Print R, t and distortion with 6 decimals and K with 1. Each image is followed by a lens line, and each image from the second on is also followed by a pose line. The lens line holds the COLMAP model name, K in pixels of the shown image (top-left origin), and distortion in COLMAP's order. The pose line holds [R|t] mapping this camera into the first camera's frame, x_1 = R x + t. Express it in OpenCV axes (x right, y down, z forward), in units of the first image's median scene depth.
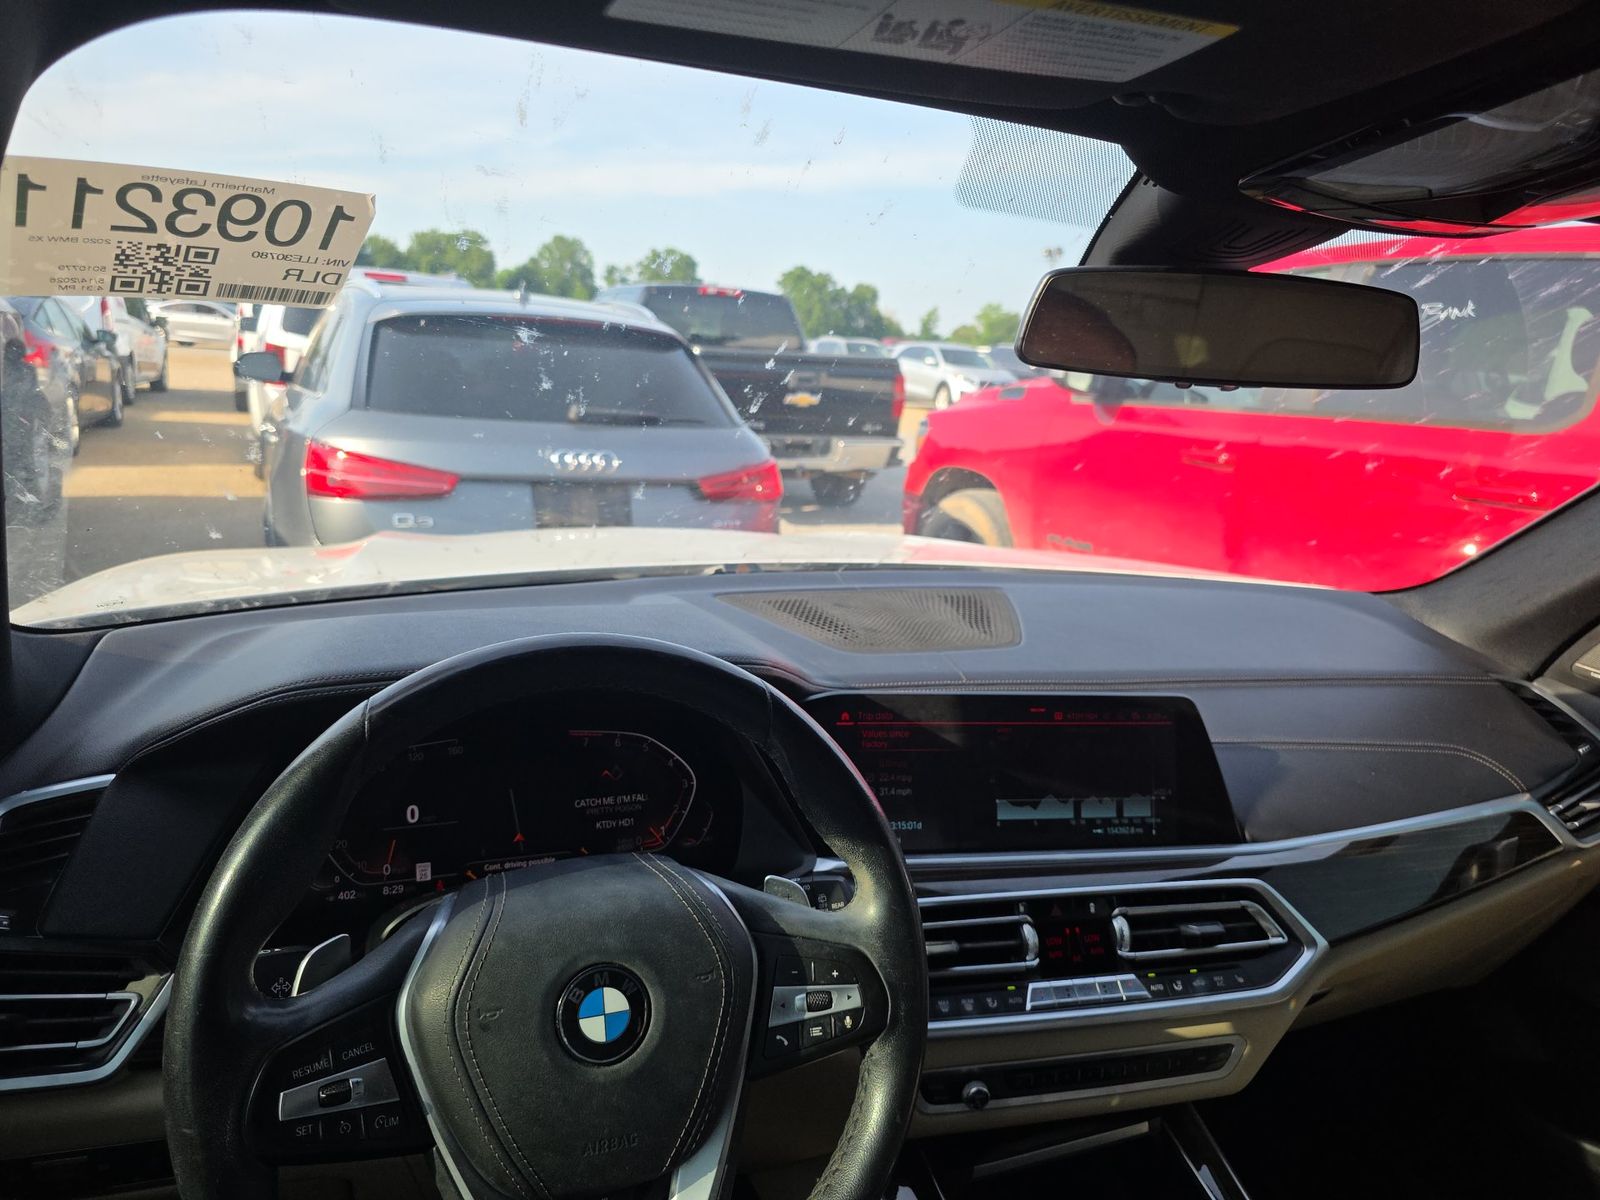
lens RADIAL K [[1099.6, 0, 805.5], [0, 1099.6, 605.0], [0, 0, 1]] dist [0.081812, -0.094971]
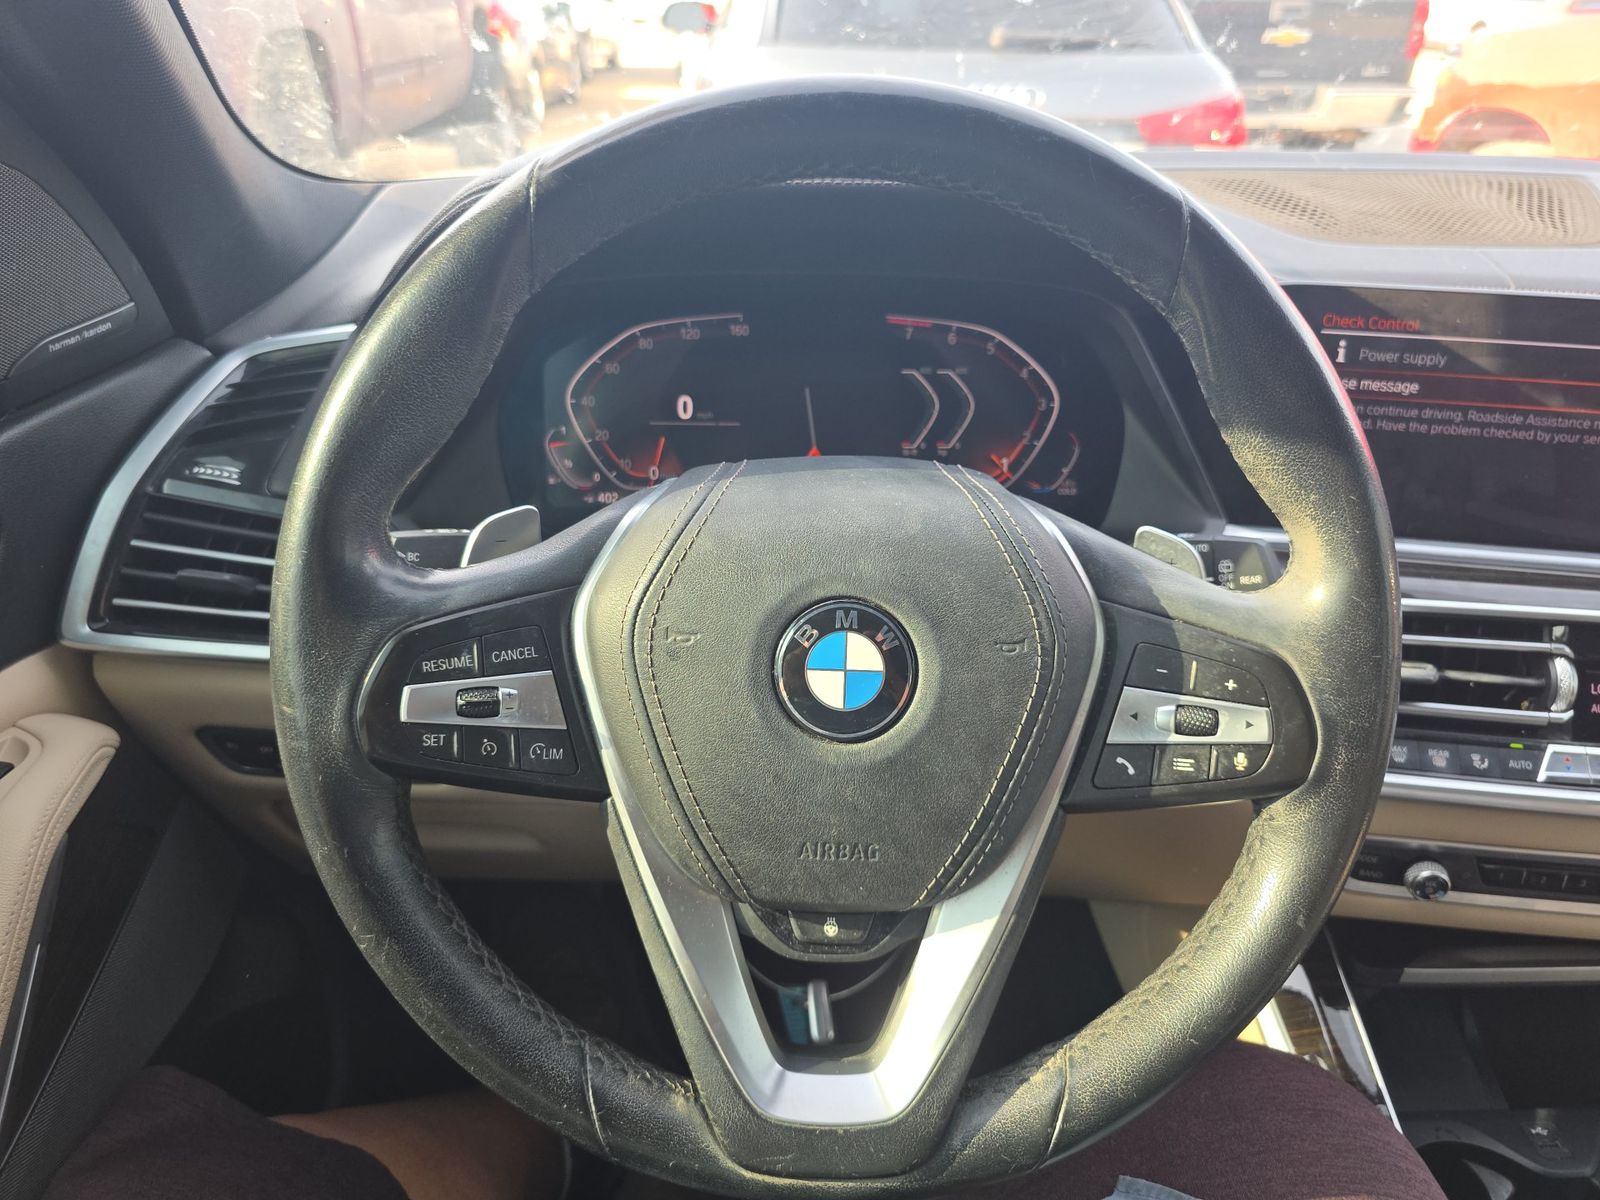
lens RADIAL K [[1061.4, 0, 819.4], [0, 1061.4, 614.6], [0, 0, 1]] dist [0.088503, -0.104338]
pose [[0.931774, 0.128768, -0.339435, 0.008953], [-0.035795, 0.963012, 0.267069, 0.117616], [0.361271, -0.236698, 0.901919, 0.302512]]
